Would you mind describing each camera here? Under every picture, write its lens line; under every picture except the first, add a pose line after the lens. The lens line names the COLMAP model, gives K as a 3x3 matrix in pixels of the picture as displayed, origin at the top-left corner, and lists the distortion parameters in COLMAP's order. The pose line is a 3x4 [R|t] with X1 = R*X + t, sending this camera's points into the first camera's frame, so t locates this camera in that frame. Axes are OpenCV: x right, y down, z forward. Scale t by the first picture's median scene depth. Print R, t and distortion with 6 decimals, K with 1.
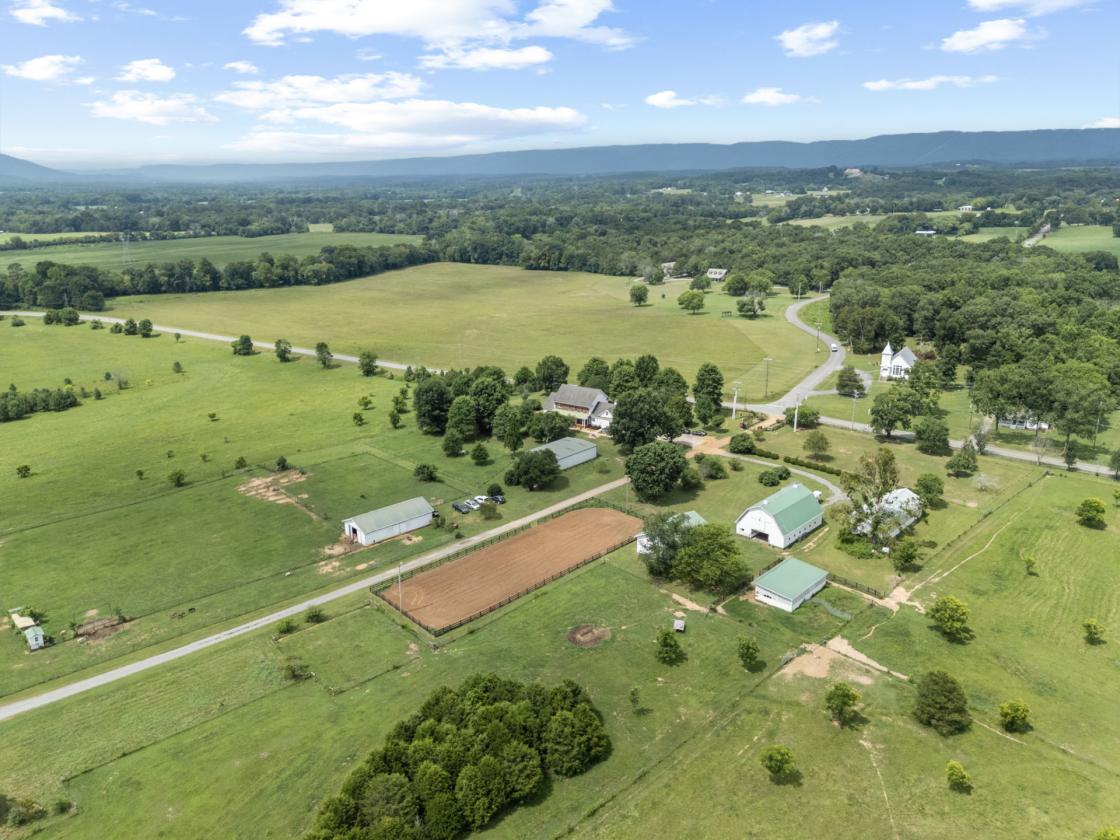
lens RADIAL K [[730.7, 0, 560.0], [0, 730.7, 420.0], [0, 0, 1]] dist [0.036591, -0.000507]
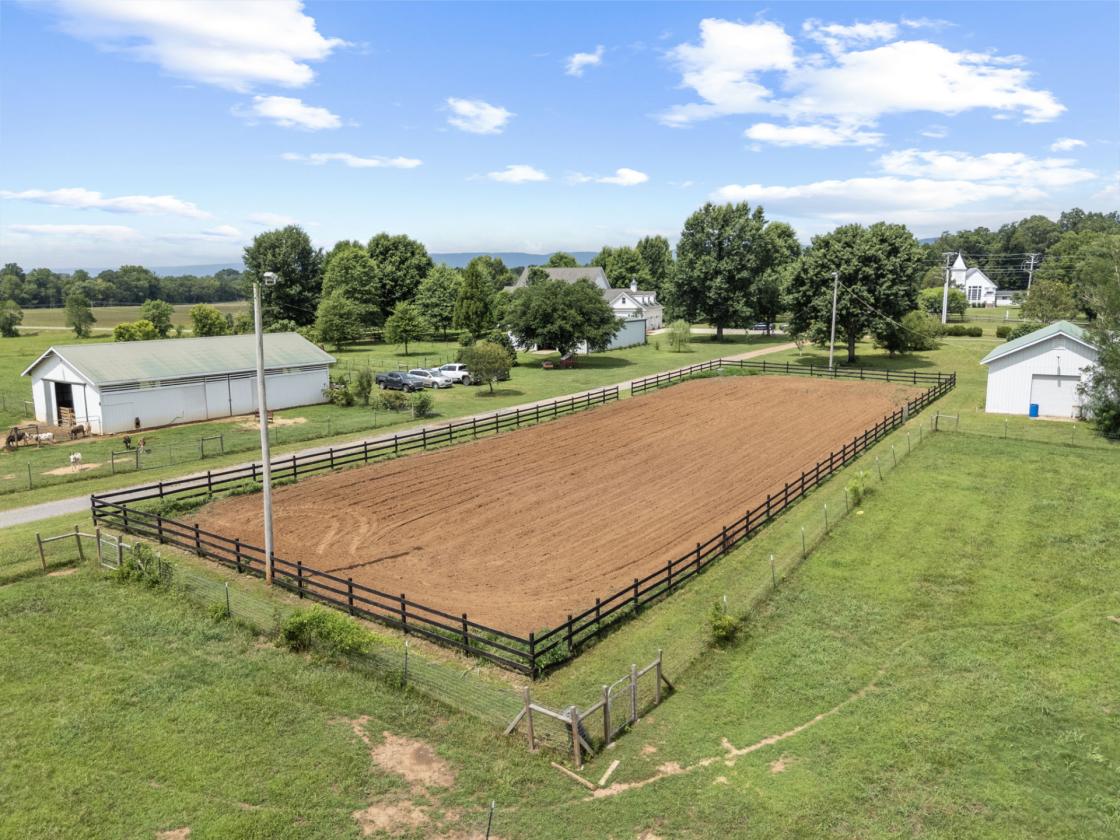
lens RADIAL K [[812.2, 0, 560.0], [0, 812.2, 420.0], [0, 0, 1]] dist [0.002510, -0.004508]
pose [[0.980255, -0.039297, 0.193793, -0.116569], [0.059511, 0.993245, -0.099610, 0.156507], [-0.188570, 0.109176, 0.975972, 0.501637]]
